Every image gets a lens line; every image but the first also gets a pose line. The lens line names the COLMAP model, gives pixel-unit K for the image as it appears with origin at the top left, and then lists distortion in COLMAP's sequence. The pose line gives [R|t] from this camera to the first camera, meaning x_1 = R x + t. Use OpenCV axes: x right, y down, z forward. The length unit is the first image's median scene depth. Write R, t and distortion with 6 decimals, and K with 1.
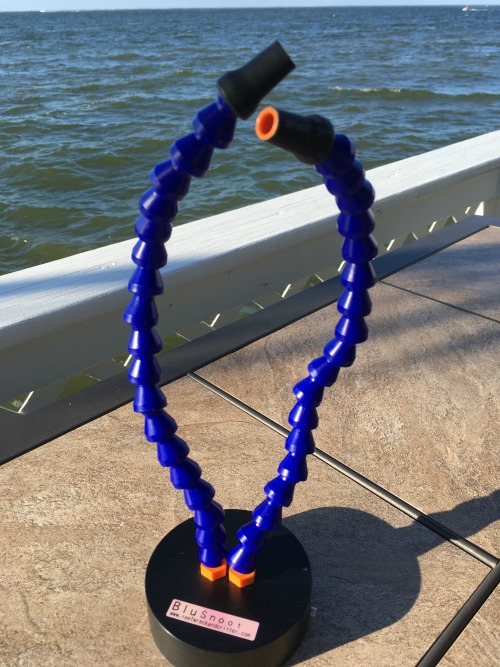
lens RADIAL K [[560.3, 0, 250.6], [0, 560.3, 330.8], [0, 0, 1]] dist [0.026209, -0.028289]
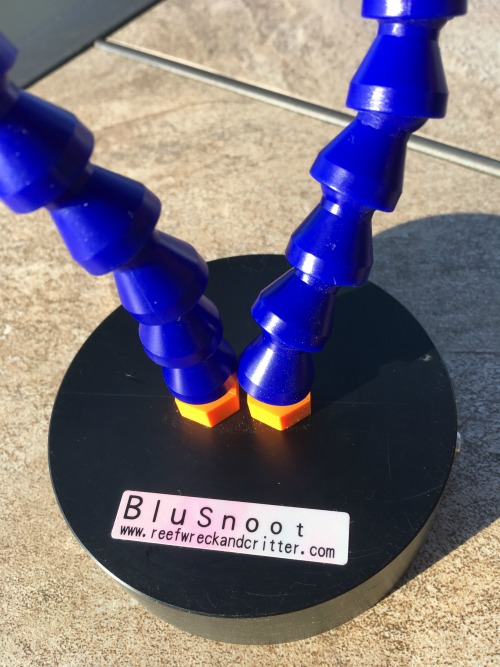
lens RADIAL K [[560.3, 0, 249.8], [0, 560.3, 332.7], [0, 0, 1]] dist [0.026209, -0.028289]
pose [[0.982766, -0.184730, -0.006807, -0.025288], [0.171220, 0.895779, 0.410198, 0.226038], [-0.069679, -0.404294, 0.911971, 0.670788]]
